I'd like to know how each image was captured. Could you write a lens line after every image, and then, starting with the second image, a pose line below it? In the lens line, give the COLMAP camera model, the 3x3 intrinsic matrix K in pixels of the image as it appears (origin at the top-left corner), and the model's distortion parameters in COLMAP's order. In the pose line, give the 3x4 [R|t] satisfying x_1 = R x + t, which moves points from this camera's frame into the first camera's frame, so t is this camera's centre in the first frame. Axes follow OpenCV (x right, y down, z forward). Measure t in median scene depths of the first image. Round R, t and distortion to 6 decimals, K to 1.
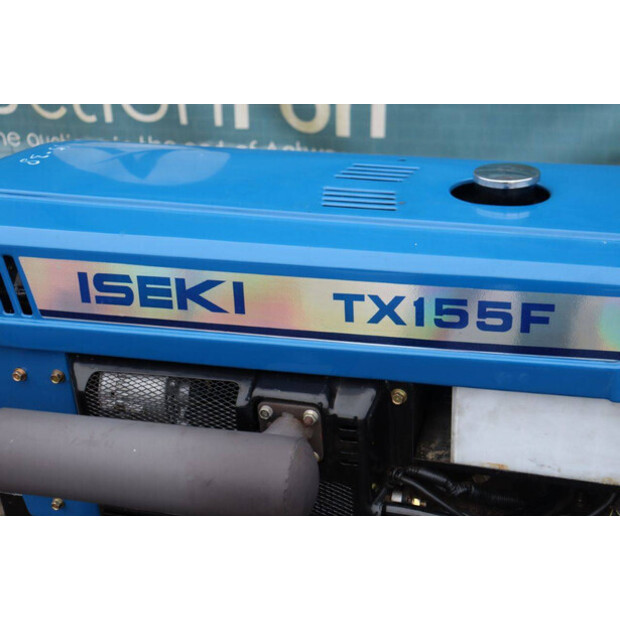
lens RADIAL K [[787.3, 0, 311.3], [0, 787.3, 309.7], [0, 0, 1]] dist [0.038652, 0.000000]
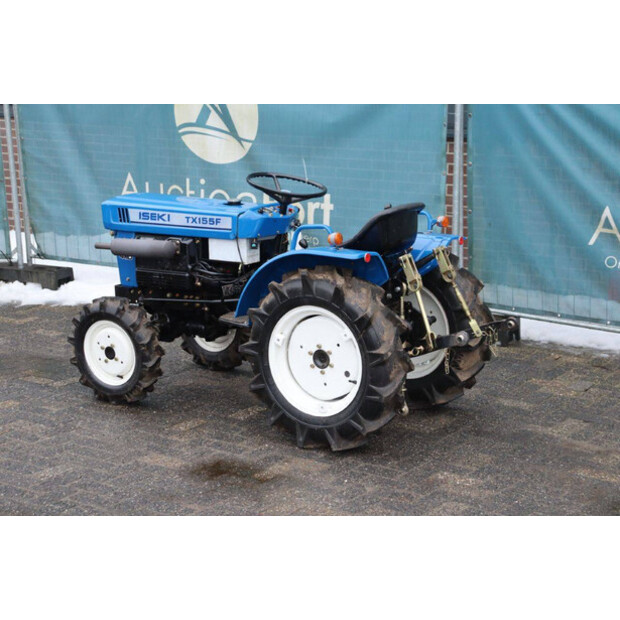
lens RADIAL K [[1182.6, 0, 314.9], [0, 1182.6, 313.7], [0, 0, 1]] dist [0.237675, 0.000000]
pose [[0.955450, 0.099527, -0.277865, 2.737915], [-0.162984, 0.962790, -0.215571, 1.901193], [0.246071, 0.251255, 0.936120, -5.224335]]
